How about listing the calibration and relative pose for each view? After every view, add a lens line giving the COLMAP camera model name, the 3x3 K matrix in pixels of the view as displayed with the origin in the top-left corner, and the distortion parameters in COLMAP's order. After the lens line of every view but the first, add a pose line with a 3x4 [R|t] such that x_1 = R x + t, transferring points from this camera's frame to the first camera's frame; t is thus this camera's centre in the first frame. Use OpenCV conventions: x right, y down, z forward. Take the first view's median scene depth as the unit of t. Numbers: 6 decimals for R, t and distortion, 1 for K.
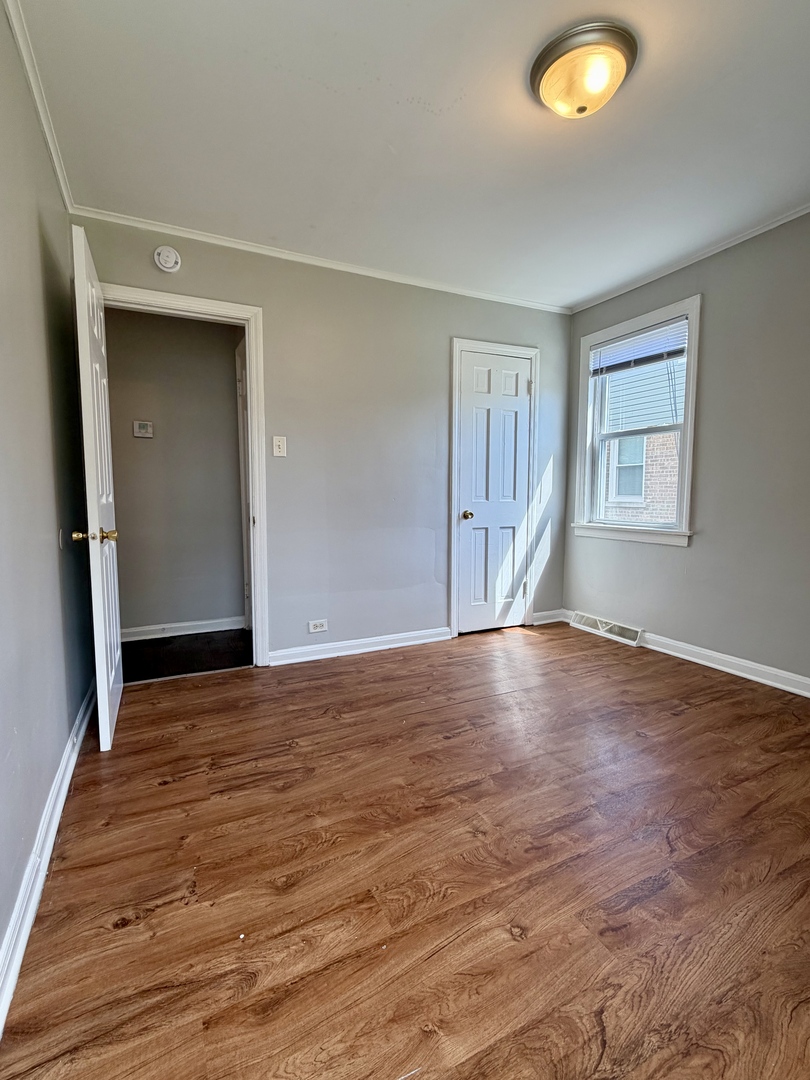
lens RADIAL K [[505.3, 0, 404.9], [0, 505.3, 538.2], [0, 0, 1]] dist [-0.000688, 0.000492]
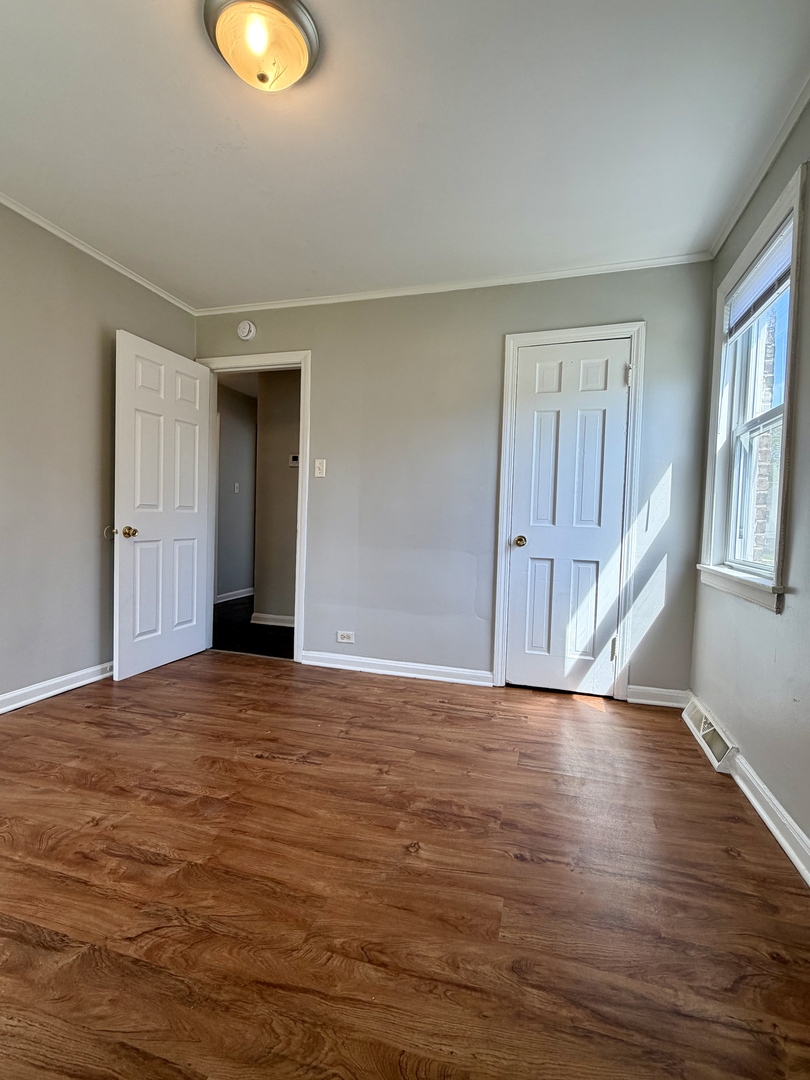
lens RADIAL K [[505.3, 0, 404.9], [0, 505.3, 538.2], [0, 0, 1]] dist [-0.000688, 0.000492]
pose [[0.728129, 0.048187, -0.683744, 0.702352], [-0.090117, 0.995597, -0.025802, -0.016070], [0.679490, 0.080404, 0.729266, 0.341265]]
